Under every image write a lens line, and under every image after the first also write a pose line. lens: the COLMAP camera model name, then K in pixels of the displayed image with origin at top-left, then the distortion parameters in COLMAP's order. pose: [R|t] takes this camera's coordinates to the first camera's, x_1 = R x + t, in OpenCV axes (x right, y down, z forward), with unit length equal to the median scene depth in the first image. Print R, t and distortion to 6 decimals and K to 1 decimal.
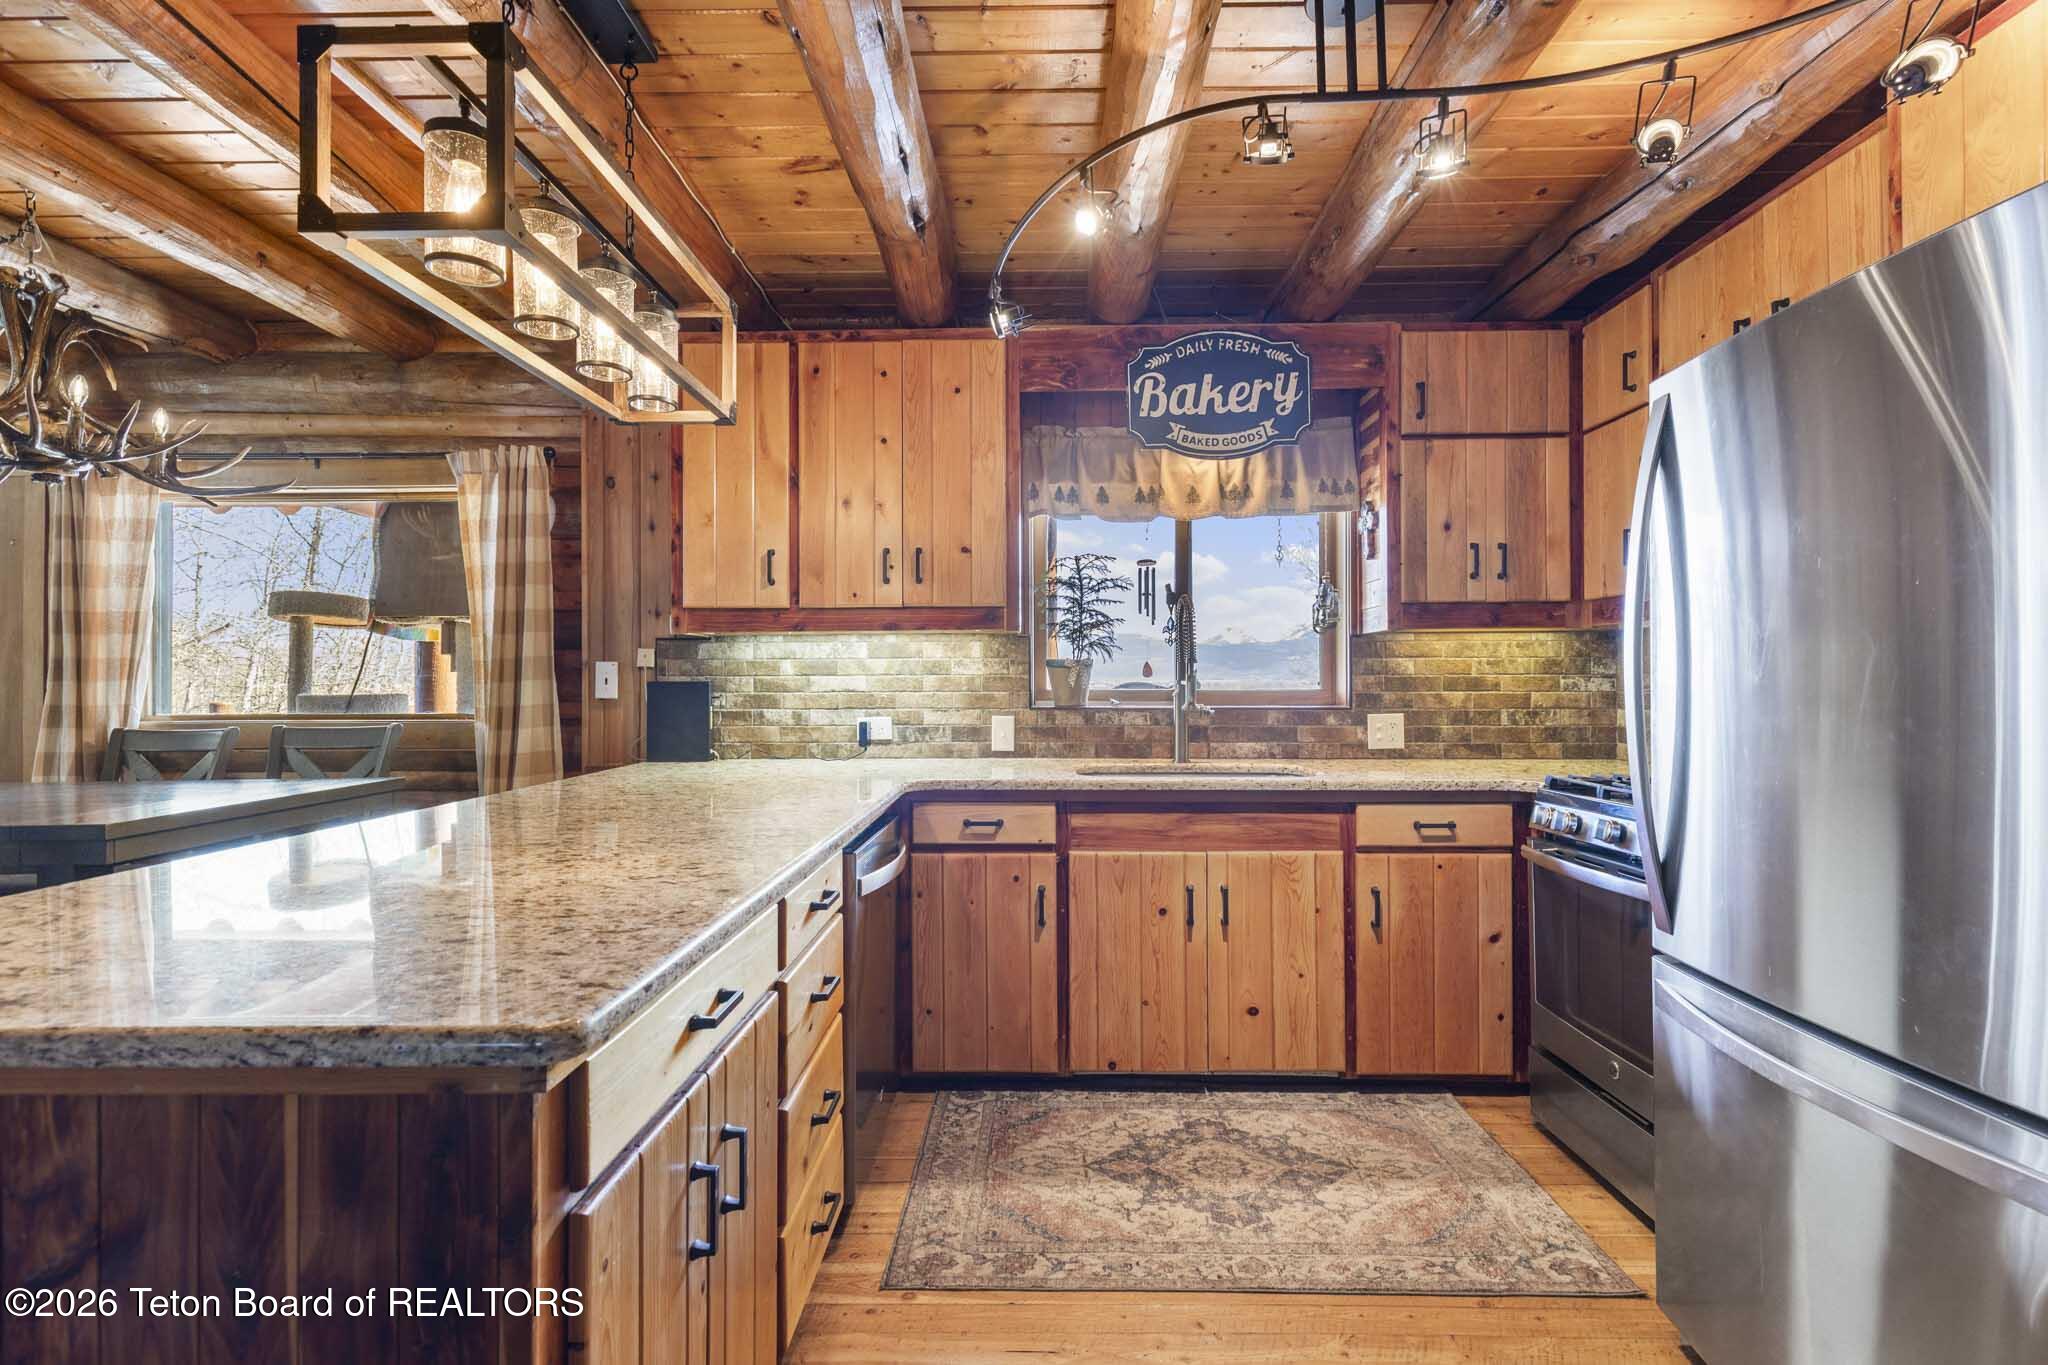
lens RADIAL K [[912.8, 0, 1031.5], [0, 912.8, 676.6], [0, 0, 1]] dist [0.005603, -0.001233]
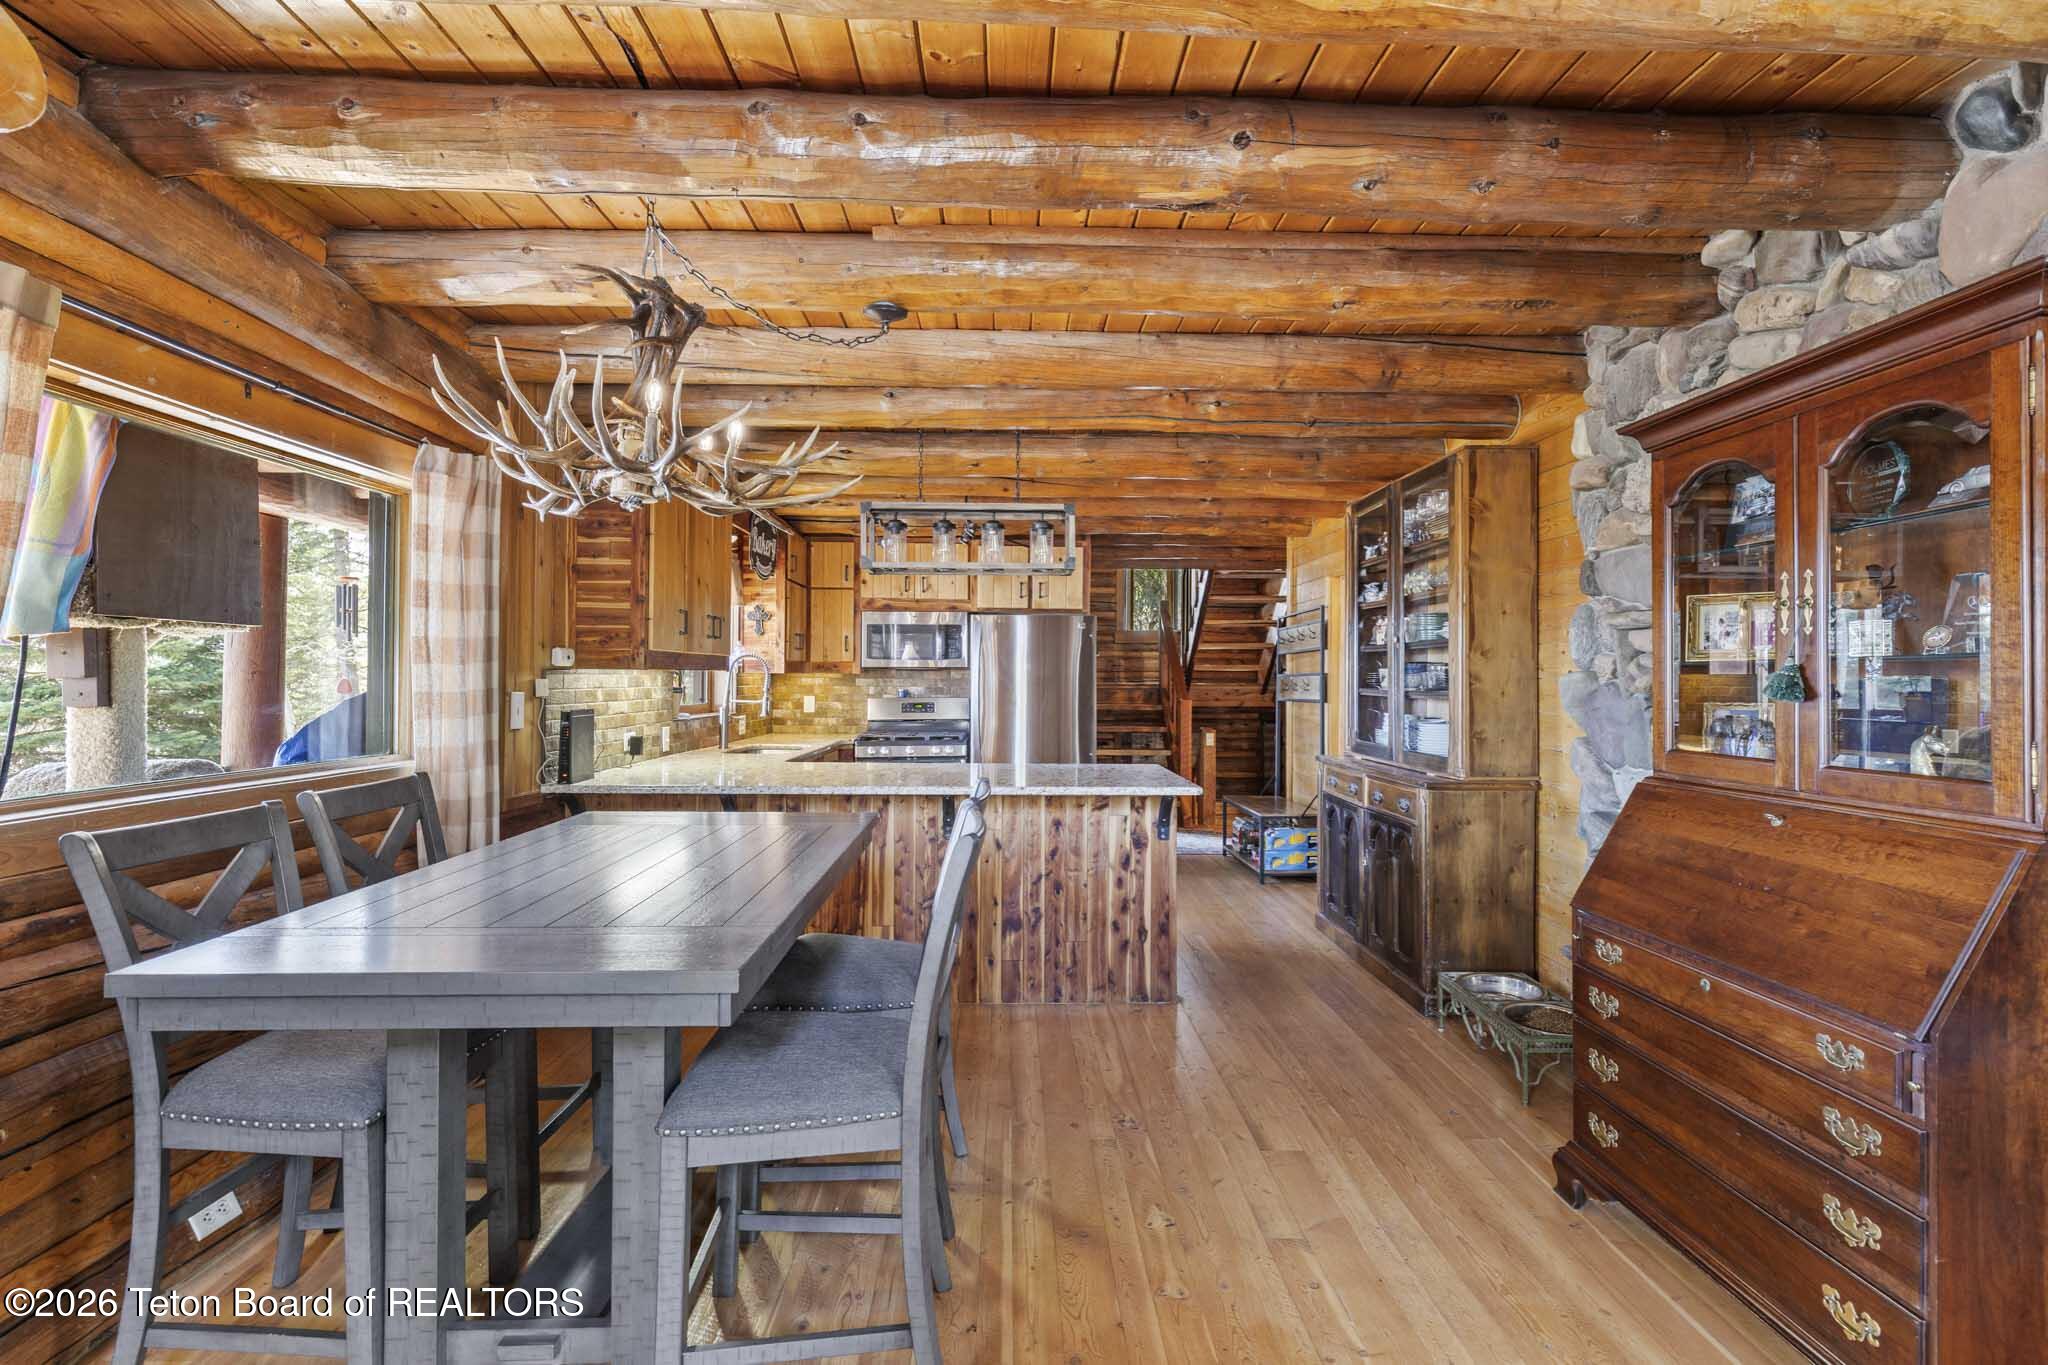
lens RADIAL K [[912.8, 0, 1025.4], [0, 912.8, 667.6], [0, 0, 1]] dist [0.005603, -0.001233]
pose [[-0.042265, 0.014992, 0.998994, -1.653929], [-0.009914, 0.999832, -0.015424, -0.037166], [-0.999057, -0.010556, -0.042110, 0.544508]]
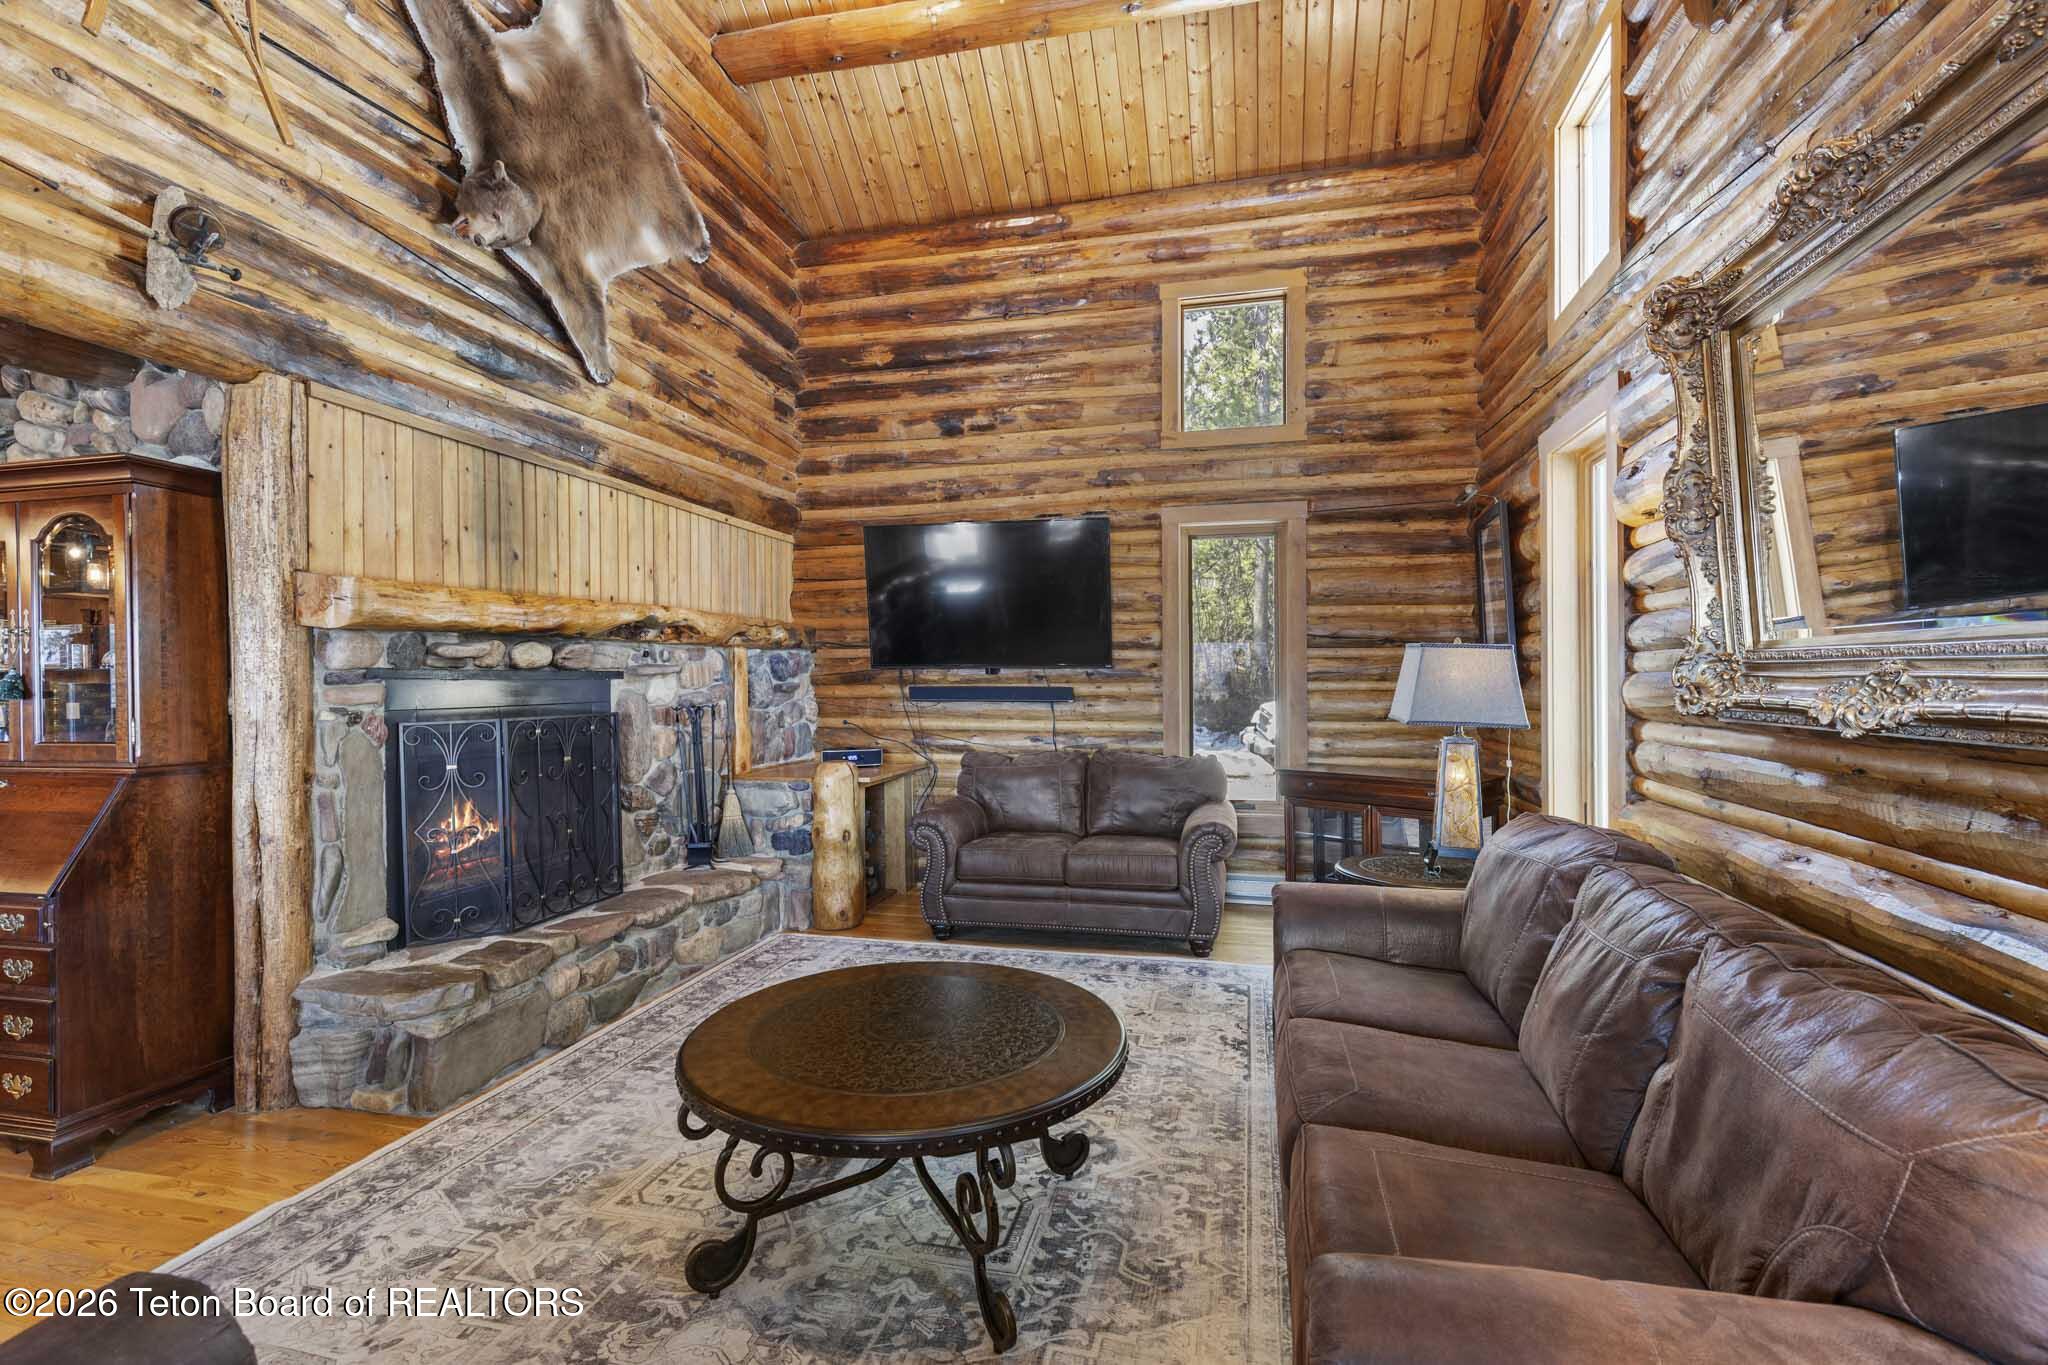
lens RADIAL K [[912.8, 0, 1017.1], [0, 912.8, 687.2], [0, 0, 1]] dist [0.005603, -0.001233]
pose [[-0.975924, 0.008660, 0.217939, -2.272330], [0.008949, 0.999960, 0.000340, -0.032491], [-0.217927, 0.002282, -0.975962, 0.675555]]
